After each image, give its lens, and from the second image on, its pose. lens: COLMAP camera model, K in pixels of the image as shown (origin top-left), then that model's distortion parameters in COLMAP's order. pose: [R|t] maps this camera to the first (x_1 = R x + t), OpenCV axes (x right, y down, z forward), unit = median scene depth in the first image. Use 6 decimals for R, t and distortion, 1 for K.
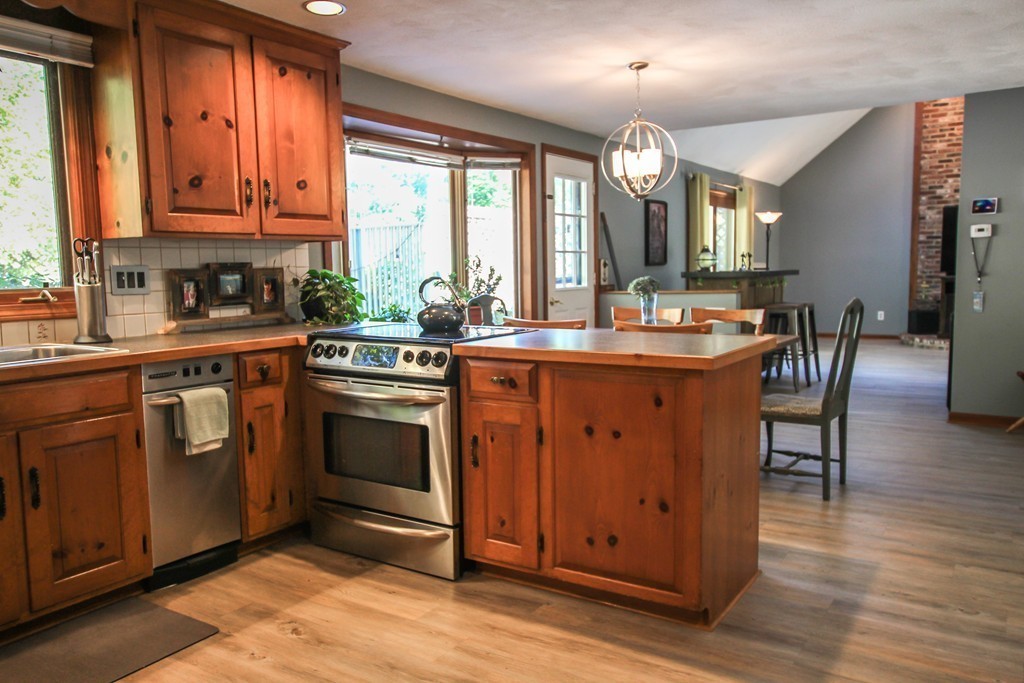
lens RADIAL K [[744.1, 0, 537.2], [0, 744.1, 340.1], [0, 0, 1]] dist [-0.000397, -0.000160]
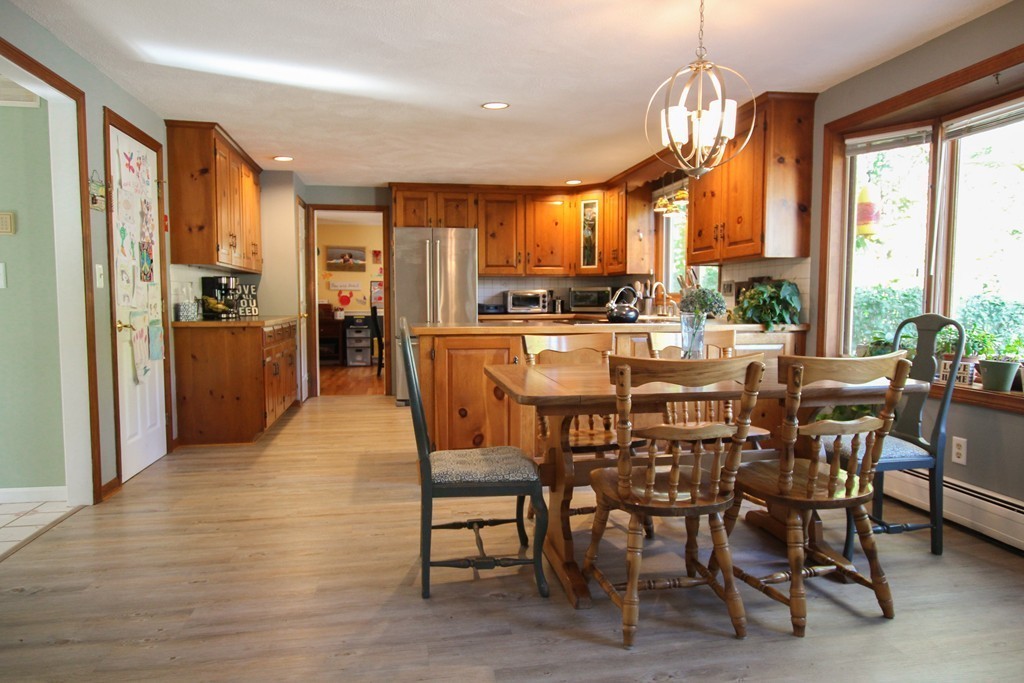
lens RADIAL K [[744.1, 0, 537.2], [0, 744.1, 340.1], [0, 0, 1]] dist [-0.000397, -0.000160]
pose [[-0.727456, 0.051545, -0.684215, 0.774654], [-0.055198, 0.989546, 0.133233, -0.128238], [0.683930, 0.134688, -0.717006, 1.495017]]
